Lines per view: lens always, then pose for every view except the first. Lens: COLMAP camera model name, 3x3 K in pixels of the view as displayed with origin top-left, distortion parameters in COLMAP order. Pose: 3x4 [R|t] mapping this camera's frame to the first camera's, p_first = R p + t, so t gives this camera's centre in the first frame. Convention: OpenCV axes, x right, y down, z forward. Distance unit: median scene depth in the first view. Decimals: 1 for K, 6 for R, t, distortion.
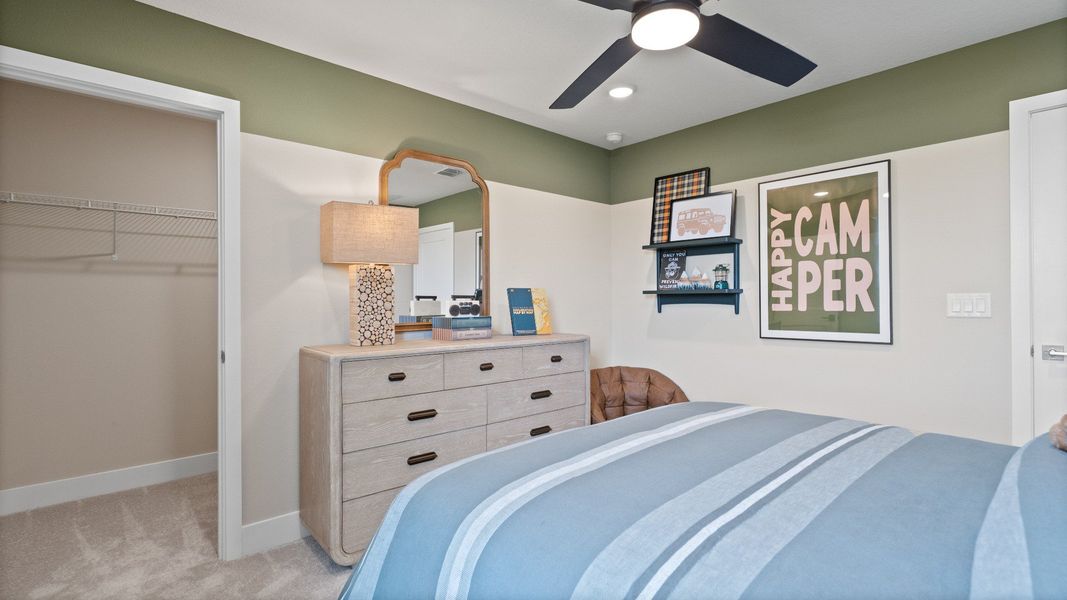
lens RADIAL K [[494.7, 0, 530.5], [0, 494.7, 299.2], [0, 0, 1]] dist [-0.003669, 0.000038]
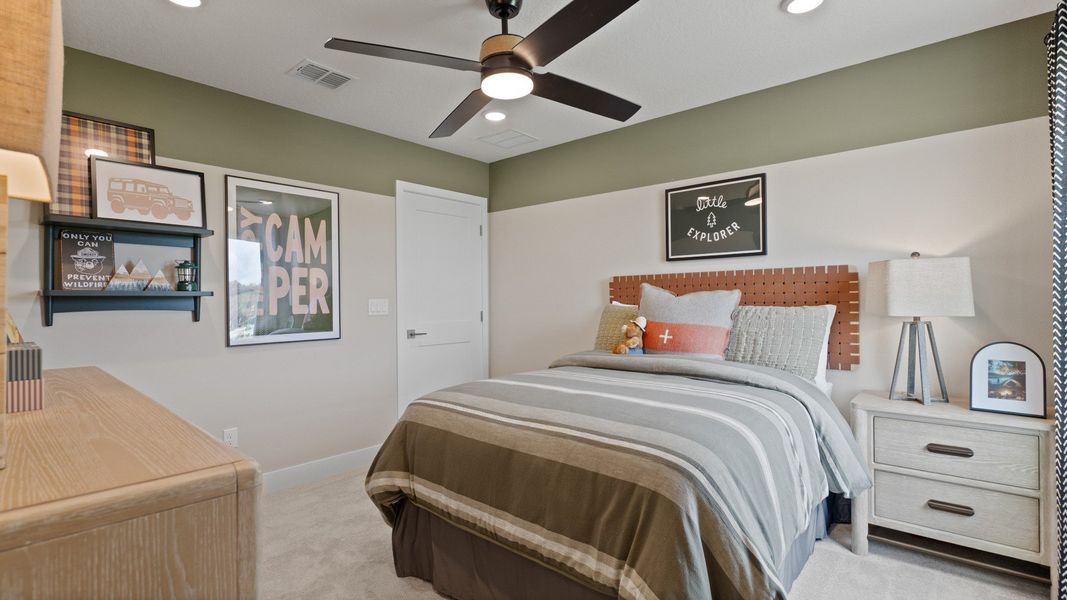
lens RADIAL K [[494.7, 0, 530.5], [0, 494.7, 299.2], [0, 0, 1]] dist [-0.003669, 0.000038]
pose [[-0.121542, 0.009333, 0.992542, -0.524069], [0.005559, 0.999947, -0.008722, 0.002838], [-0.992571, 0.004457, -0.121588, 0.592130]]
